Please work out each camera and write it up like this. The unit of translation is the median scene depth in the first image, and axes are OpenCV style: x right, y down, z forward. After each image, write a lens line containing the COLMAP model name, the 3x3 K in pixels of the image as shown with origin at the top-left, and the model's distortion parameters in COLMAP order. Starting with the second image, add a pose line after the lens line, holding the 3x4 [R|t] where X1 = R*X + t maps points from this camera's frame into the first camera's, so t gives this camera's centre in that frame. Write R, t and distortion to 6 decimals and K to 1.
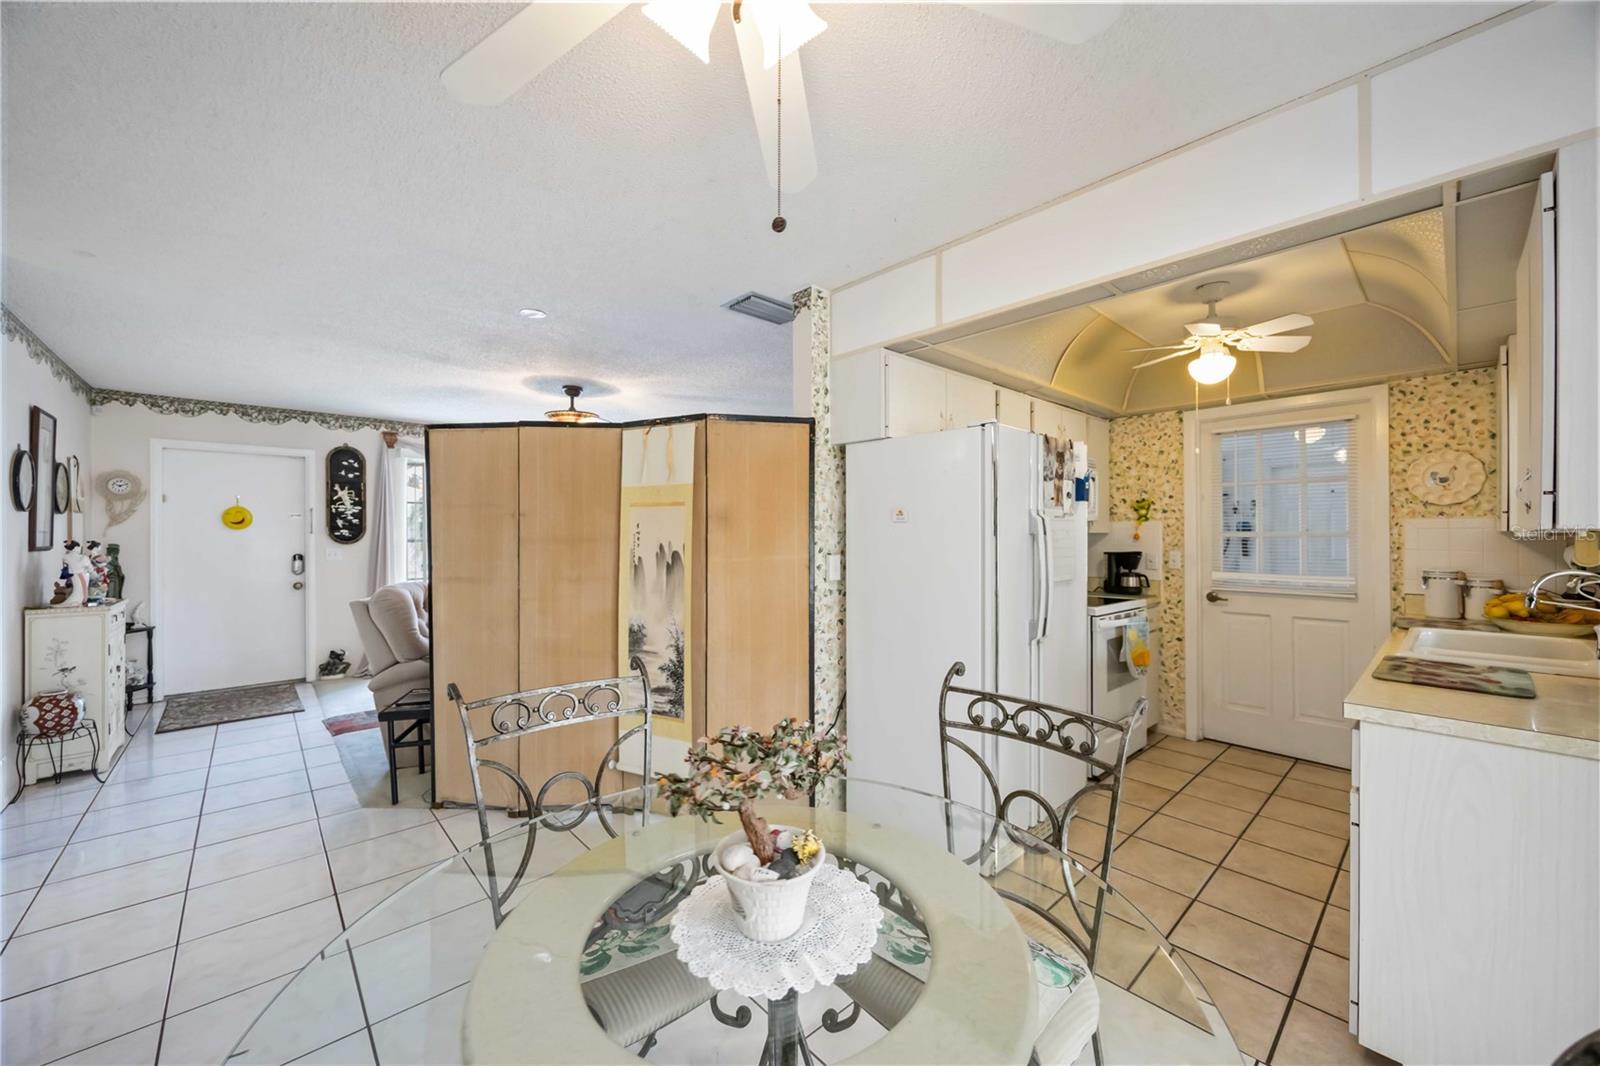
lens RADIAL K [[614.4, 0, 799.1], [0, 614.4, 534.1], [0, 0, 1]] dist [-0.004175, -0.000362]
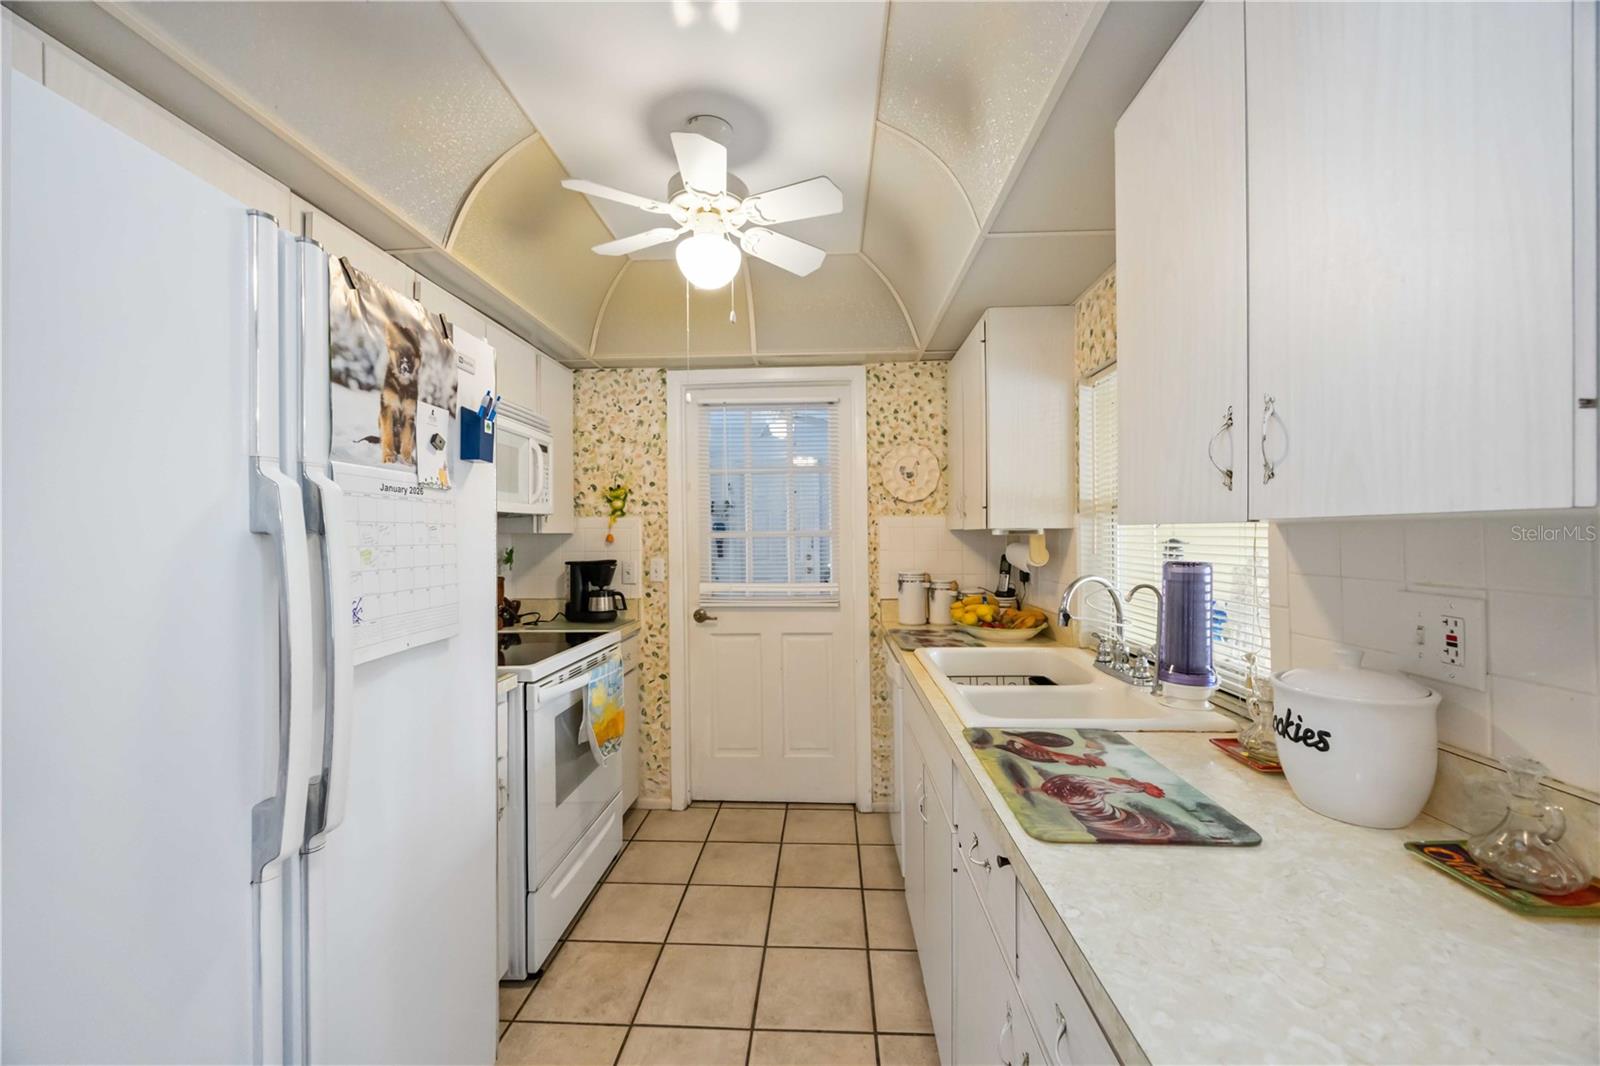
lens RADIAL K [[614.4, 0, 794.8], [0, 614.4, 532.6], [0, 0, 1]] dist [-0.004175, -0.000362]
pose [[0.719171, -0.000930, 0.694833, 0.242314], [0.005654, 0.999974, -0.004514, 0.002045], [-0.694810, 0.007175, 0.719157, 0.392891]]
